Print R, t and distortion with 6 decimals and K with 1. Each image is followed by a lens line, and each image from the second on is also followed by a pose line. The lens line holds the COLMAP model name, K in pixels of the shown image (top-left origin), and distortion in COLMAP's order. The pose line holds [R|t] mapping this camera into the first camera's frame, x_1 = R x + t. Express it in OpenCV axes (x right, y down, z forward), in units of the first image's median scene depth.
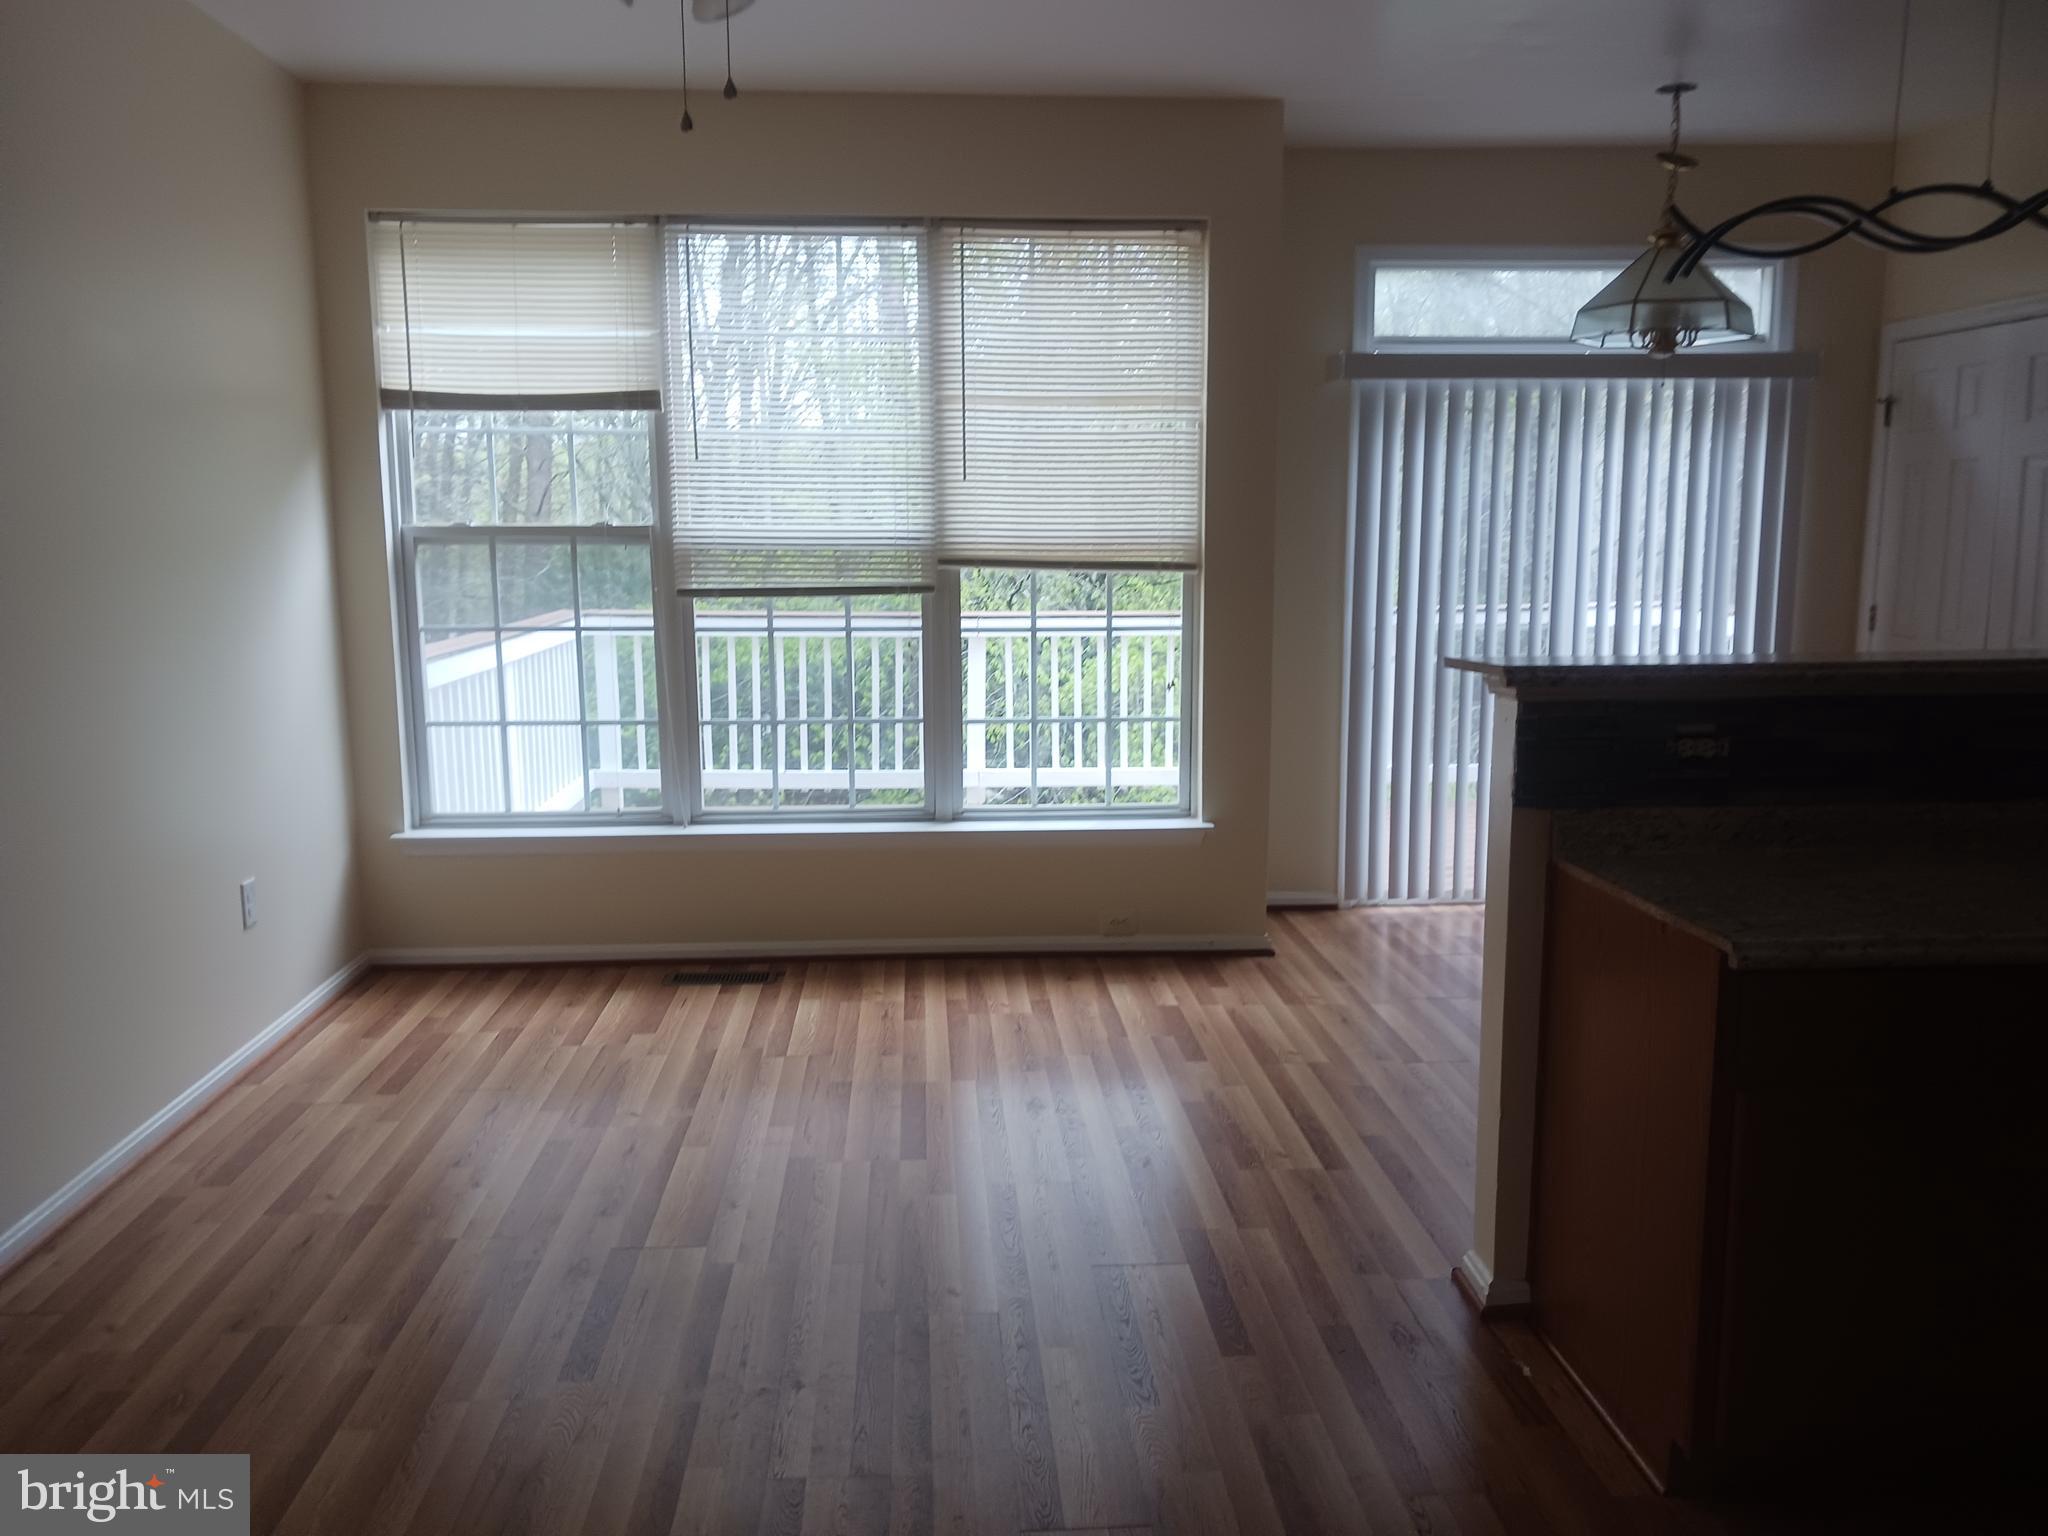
lens RADIAL K [[1624.7, 0, 1029.0], [0, 1624.7, 765.1], [0, 0, 1]] dist [0.004045, 0.021806]
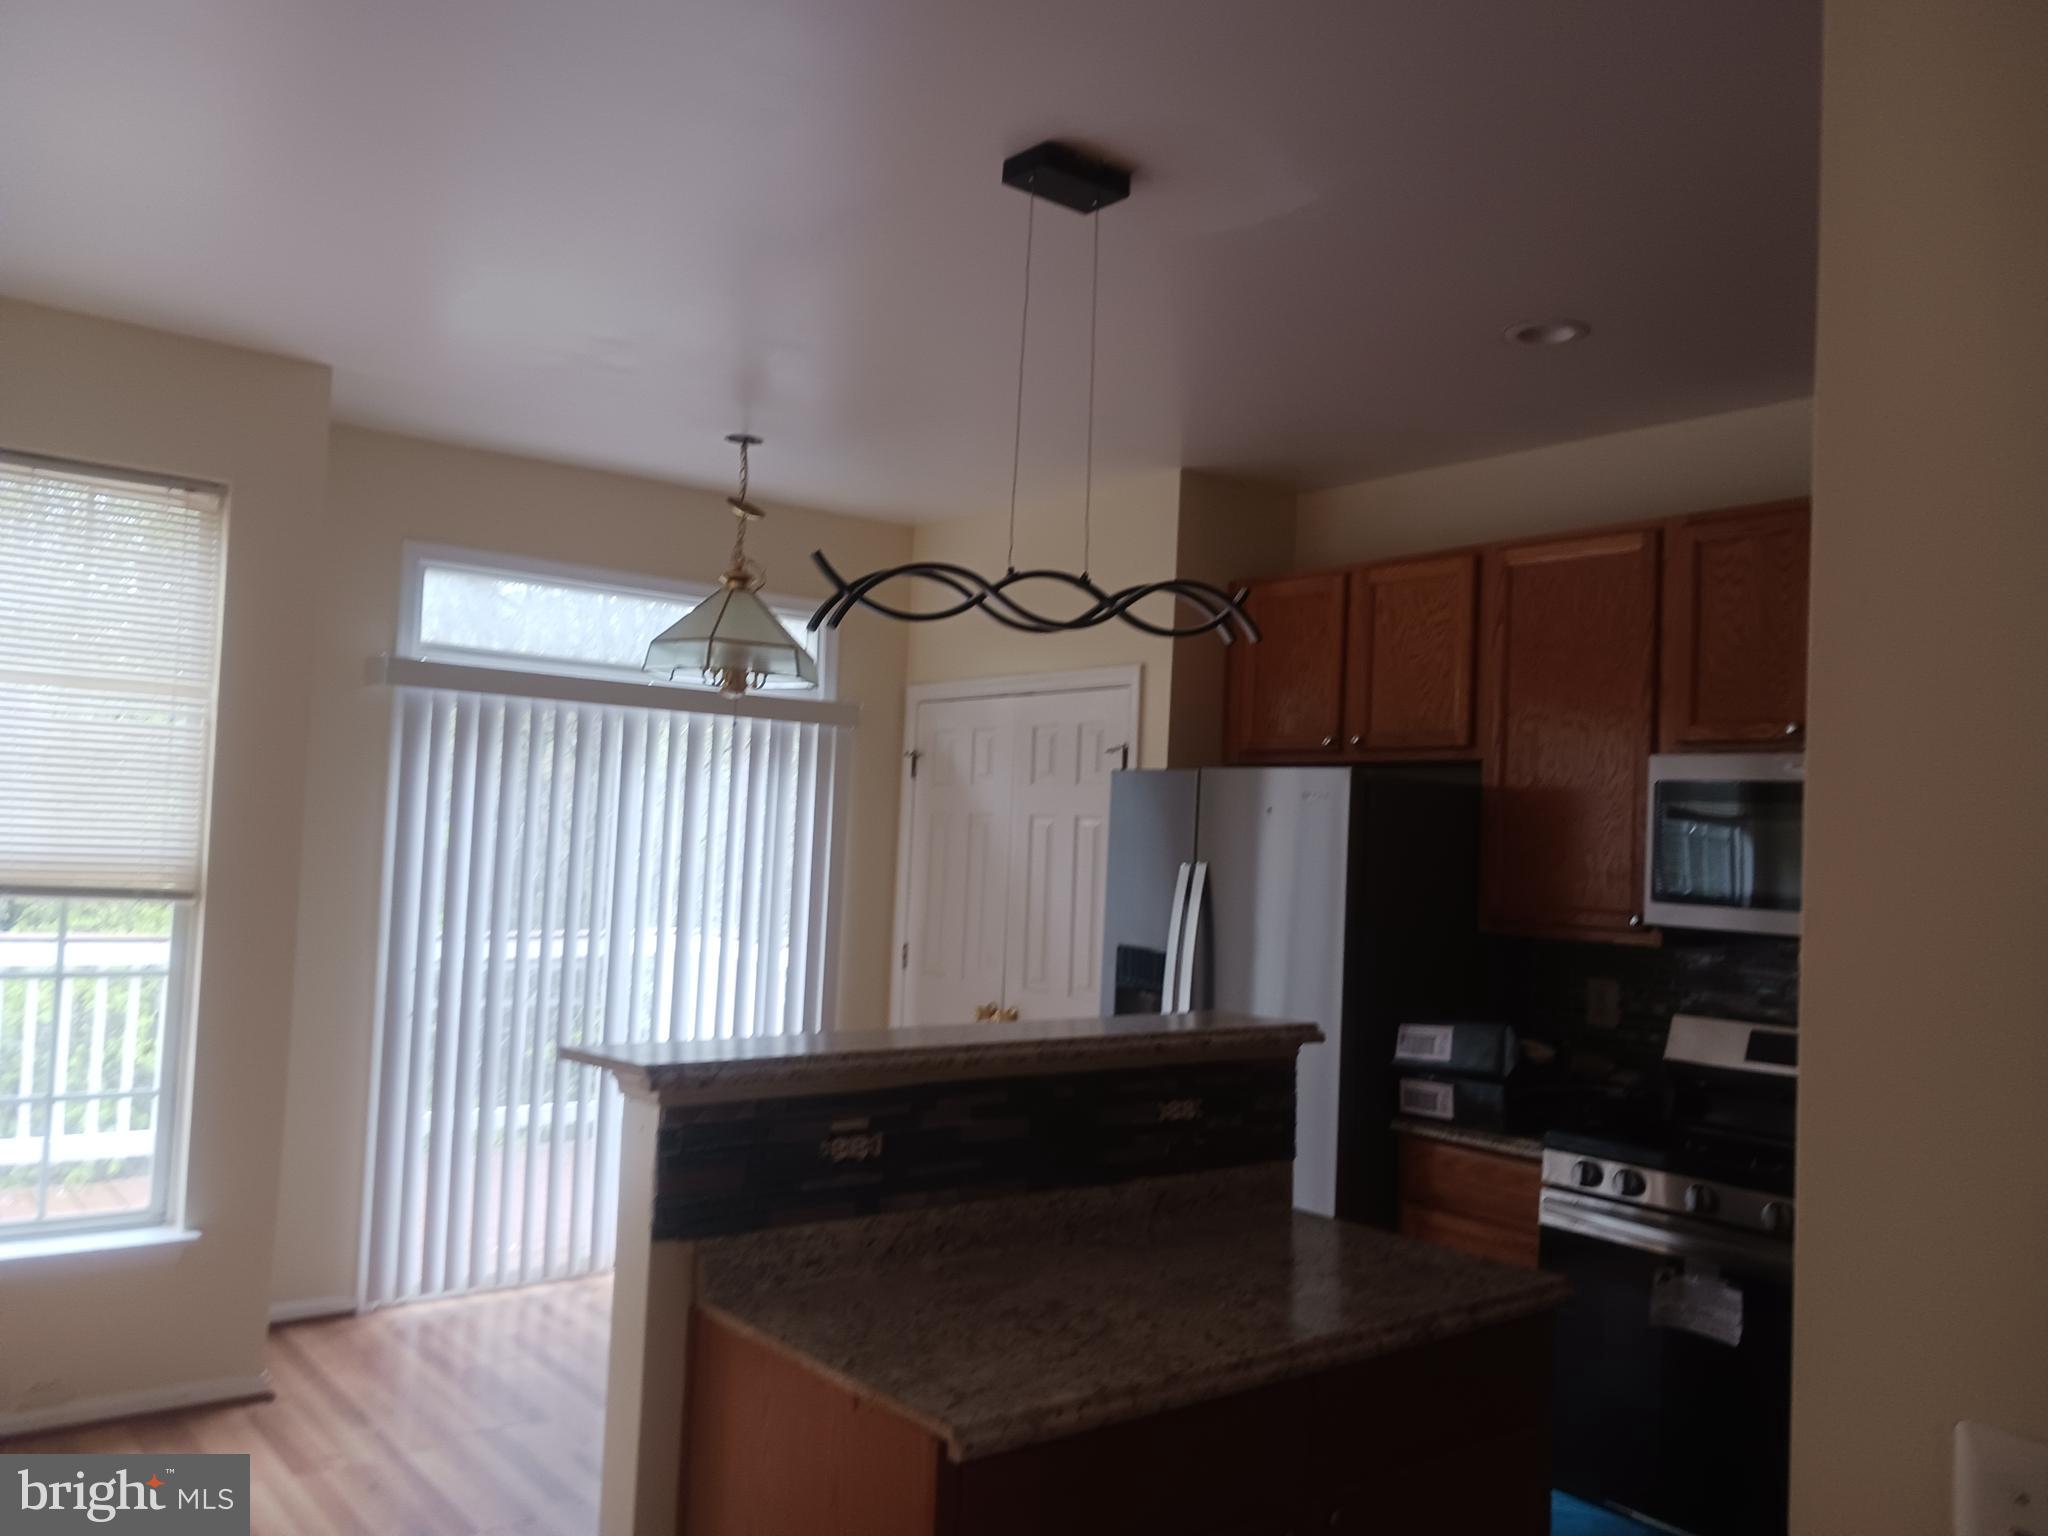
lens RADIAL K [[1624.7, 0, 1010.5], [0, 1624.7, 763.5], [0, 0, 1]] dist [0.004045, 0.021806]
pose [[0.831548, 0.071841, 0.550787, -0.007792], [0.032193, 0.983700, -0.176911, -0.032514], [-0.554519, 0.164841, 0.815681, 0.116040]]
